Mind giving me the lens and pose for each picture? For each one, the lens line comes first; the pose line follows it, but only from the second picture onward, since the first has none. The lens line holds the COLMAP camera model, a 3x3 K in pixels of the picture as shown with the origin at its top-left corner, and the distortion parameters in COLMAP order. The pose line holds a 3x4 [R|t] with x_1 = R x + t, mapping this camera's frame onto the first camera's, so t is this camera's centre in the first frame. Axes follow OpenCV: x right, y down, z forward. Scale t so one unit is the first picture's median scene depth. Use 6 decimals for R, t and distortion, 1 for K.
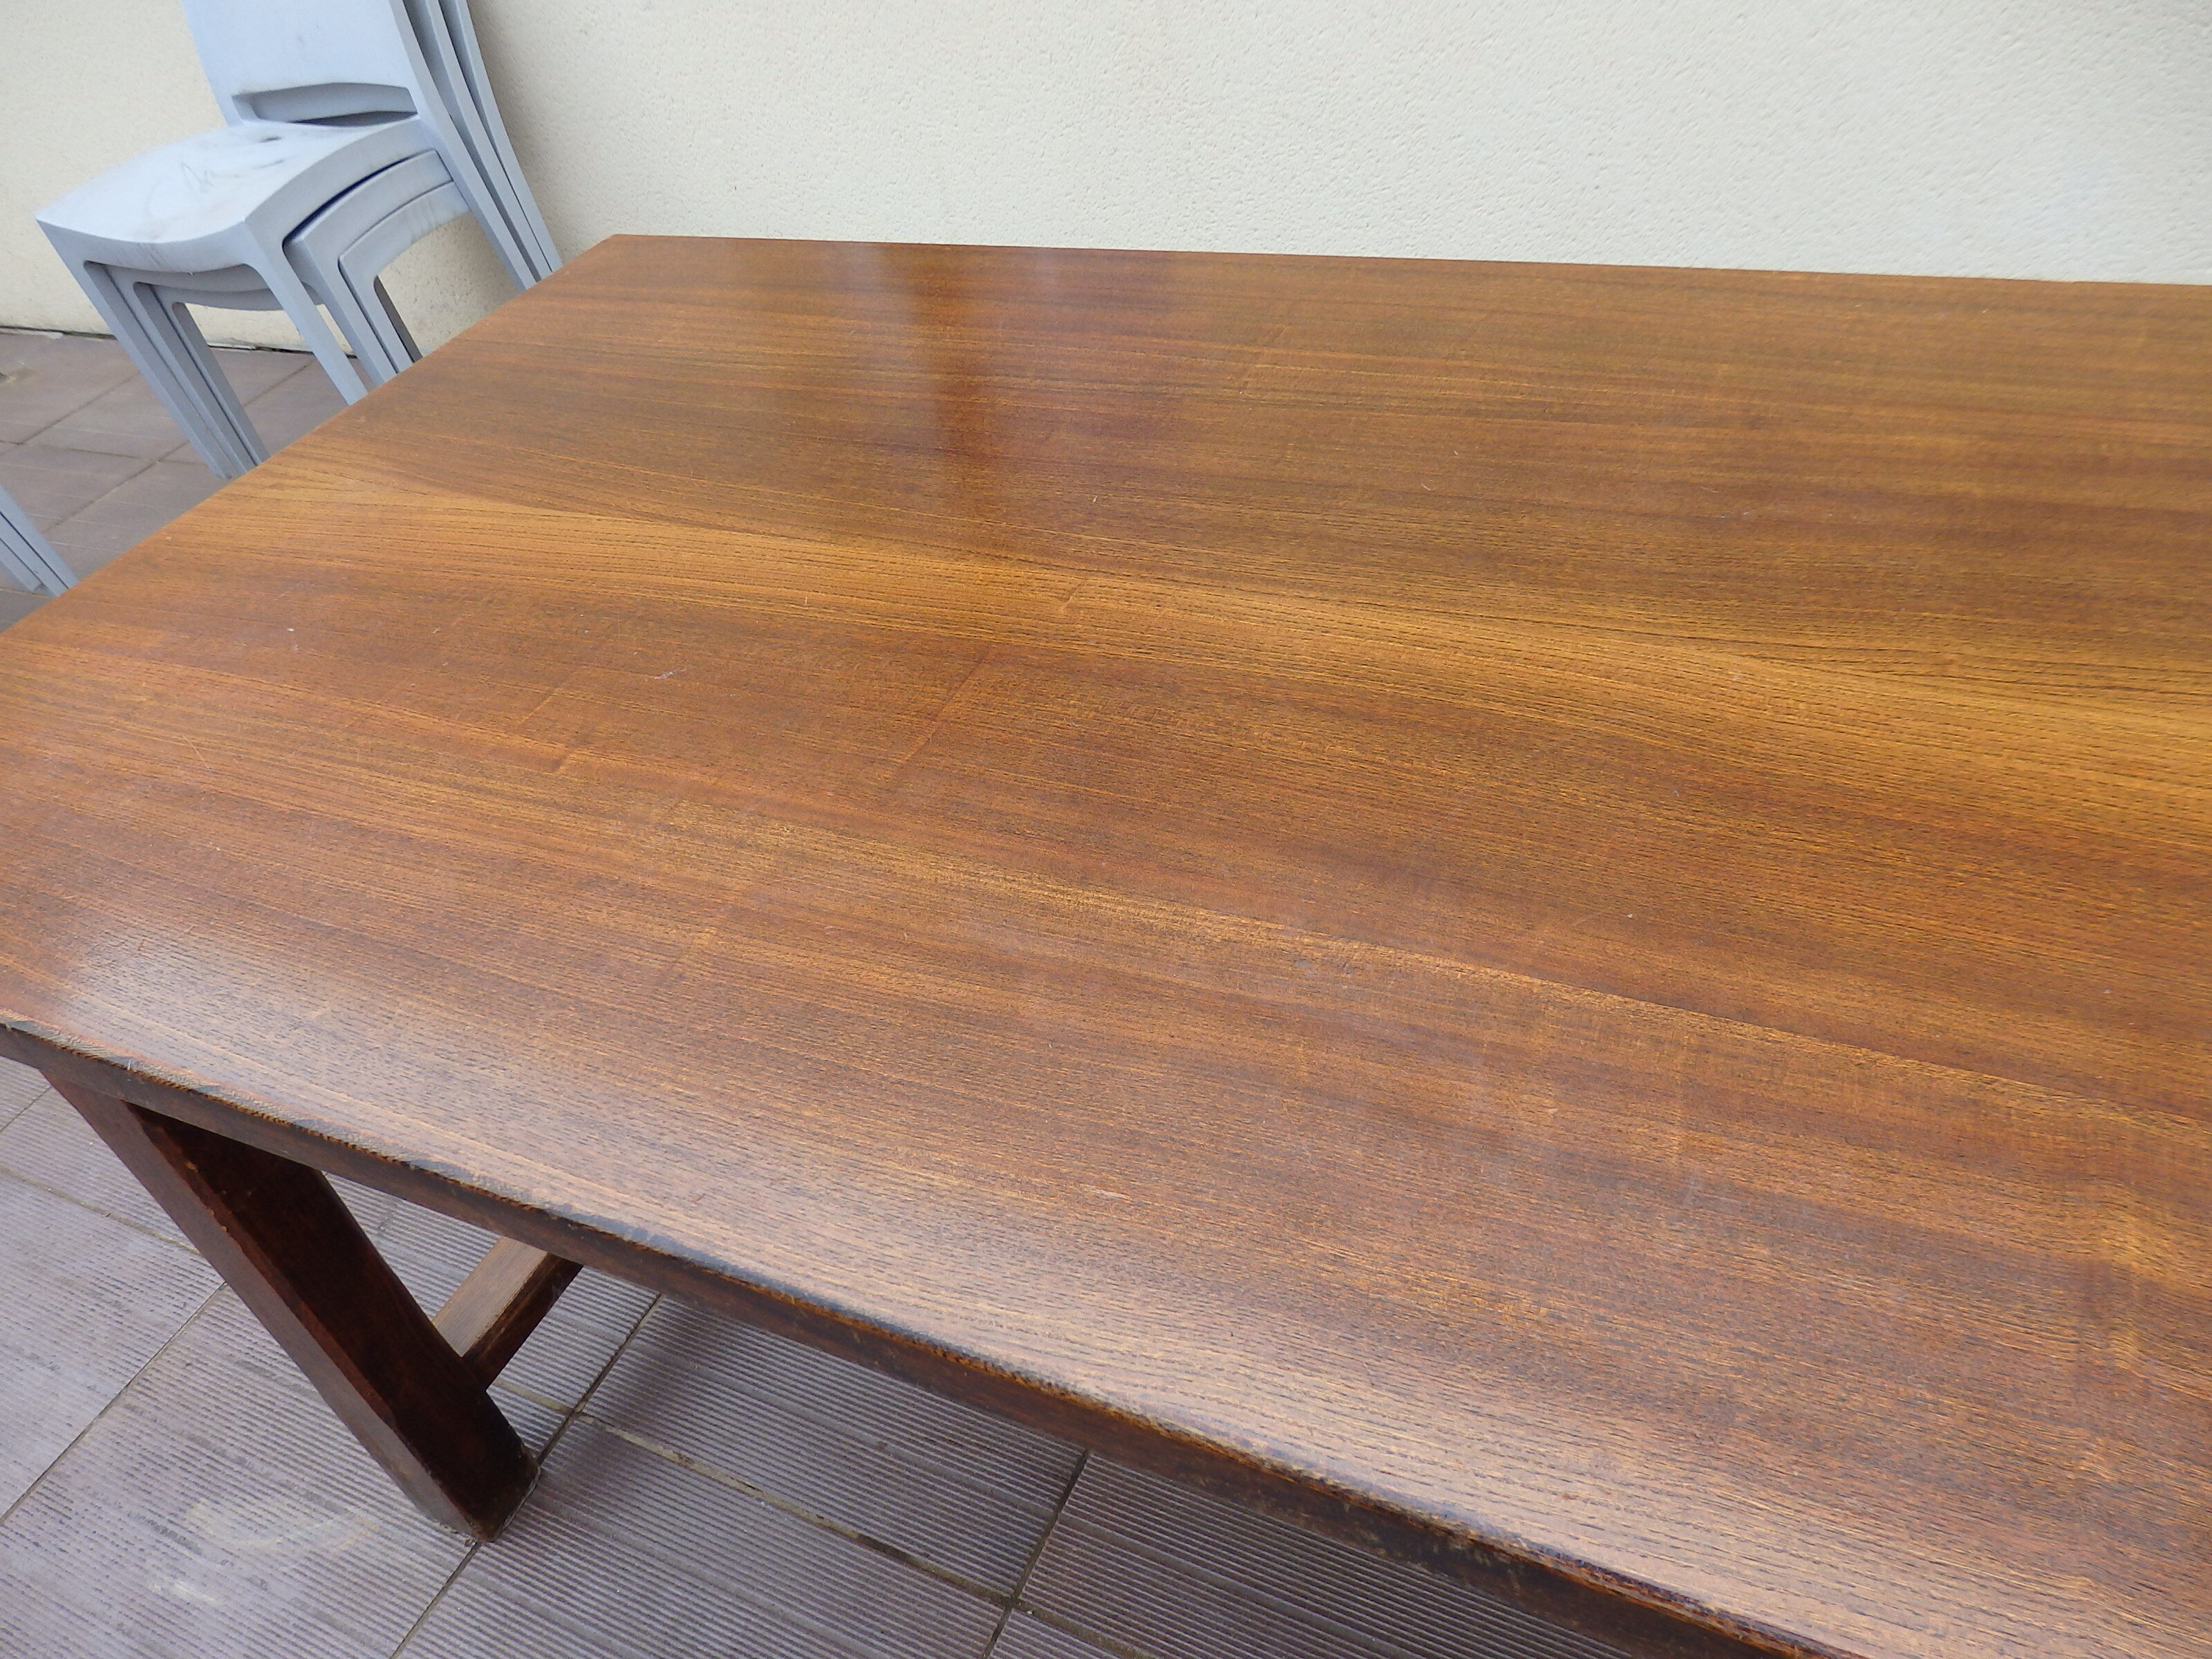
lens RADIAL K [[1613.4, 0, 1118.1], [0, 1613.4, 870.0], [0, 0, 1]] dist [-0.000660, 0.000386]
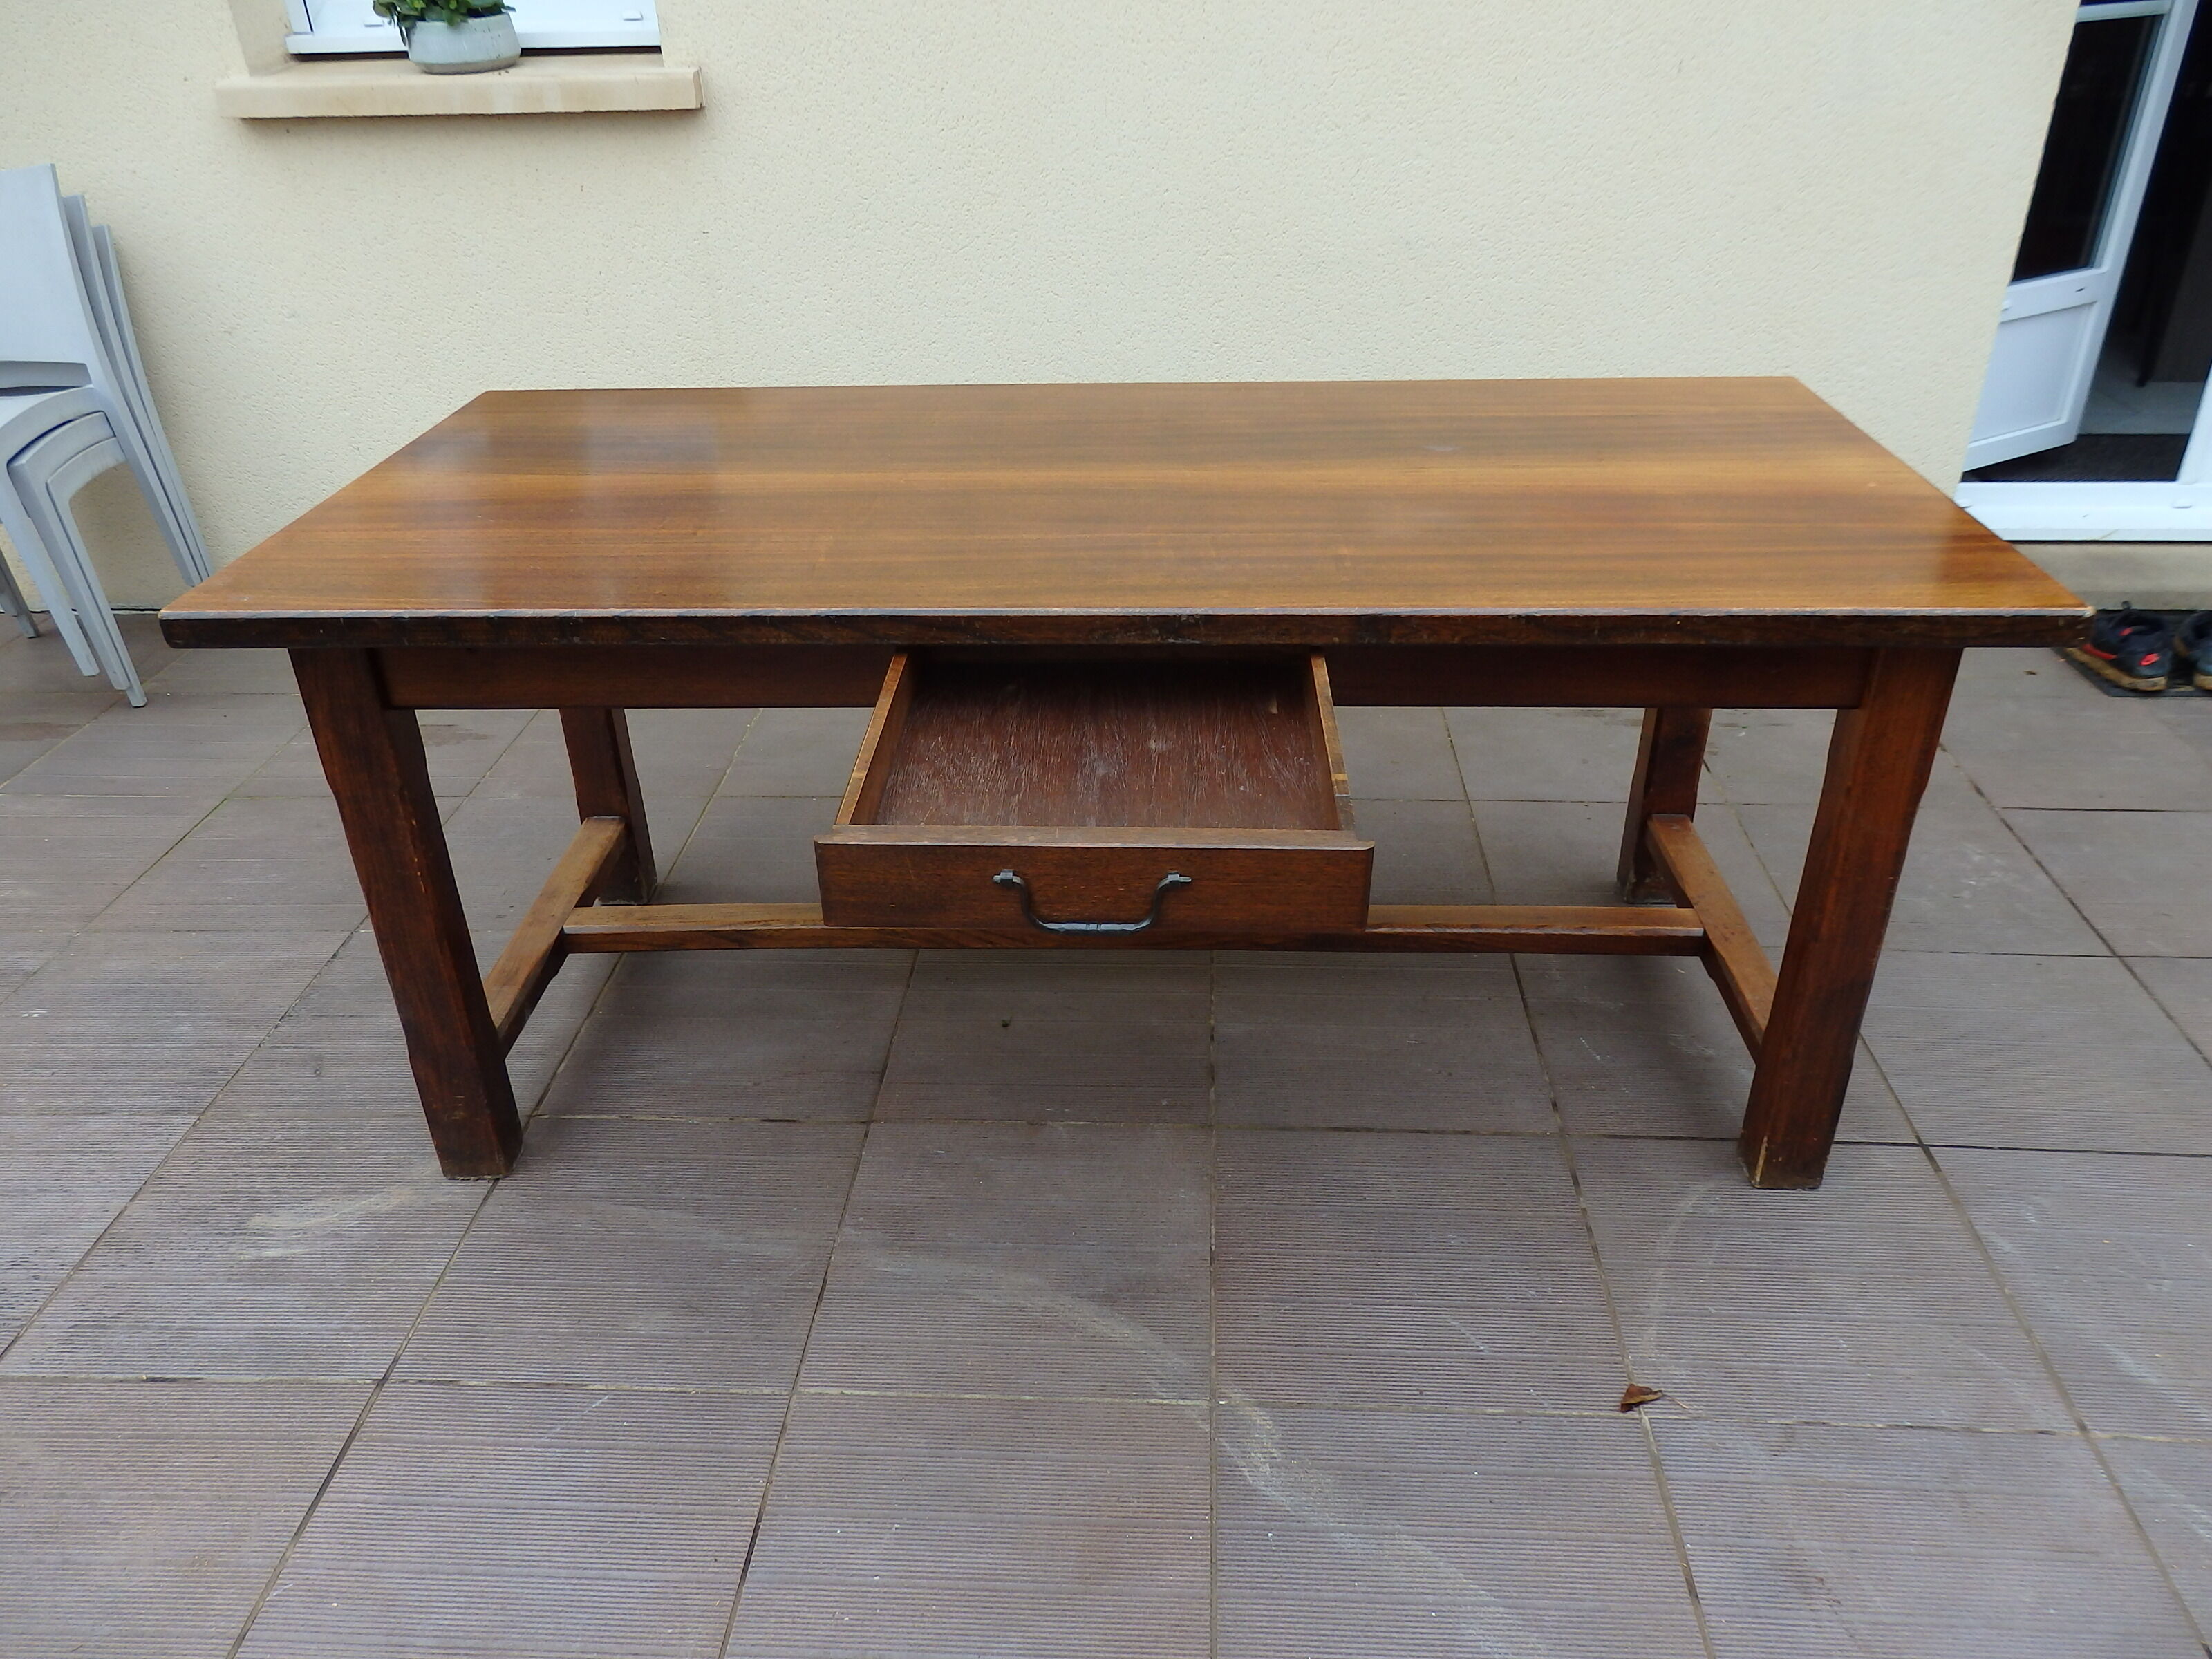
lens RADIAL K [[1613.4, 0, 1118.1], [0, 1613.4, 870.0], [0, 0, 1]] dist [-0.000660, 0.000386]
pose [[0.913929, -0.087975, 0.396224, -0.450742], [0.177816, 0.964341, -0.196032, 0.550977], [-0.364849, 0.249614, 0.896983, -0.631274]]
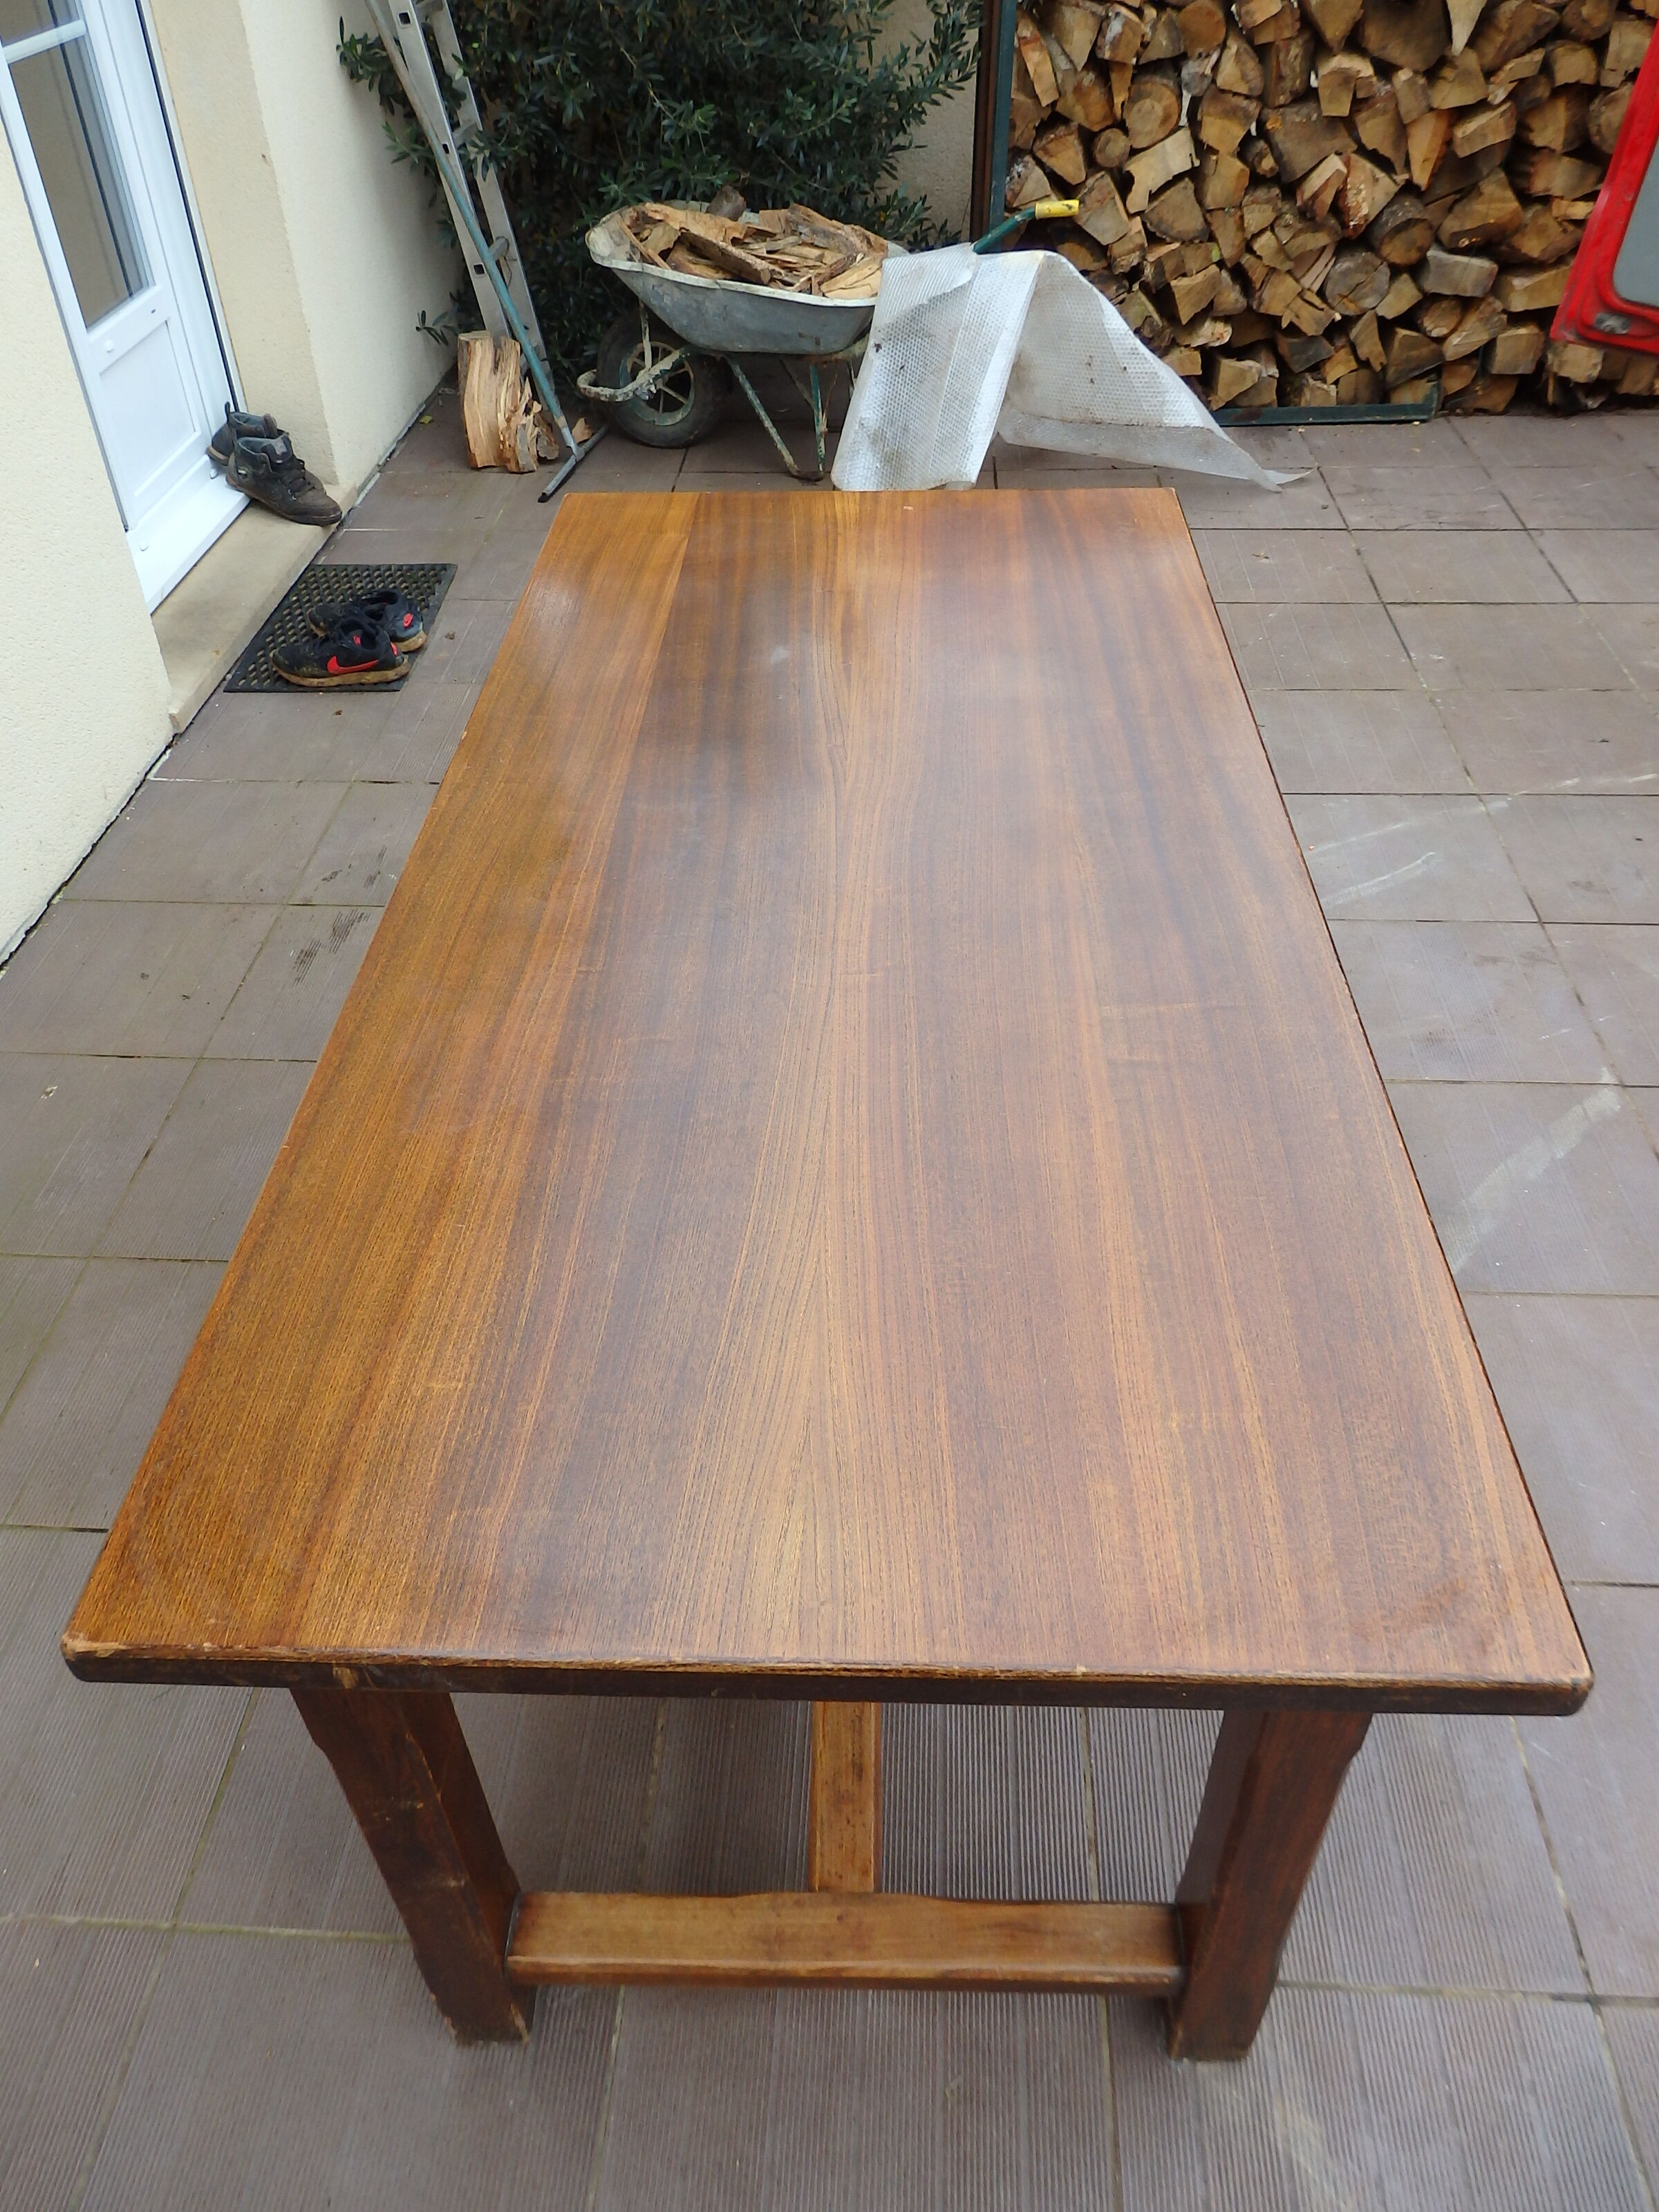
lens RADIAL K [[1605.1, 0, 816.0], [0, 1605.1, 1109.6], [0, 0, 1]] dist [0.002831, 0.000213]
pose [[-0.371009, -0.474467, 0.798269, -0.914652], [0.681057, 0.445344, 0.581232, -0.711932], [-0.631279, 0.759309, 0.157913, 0.570594]]
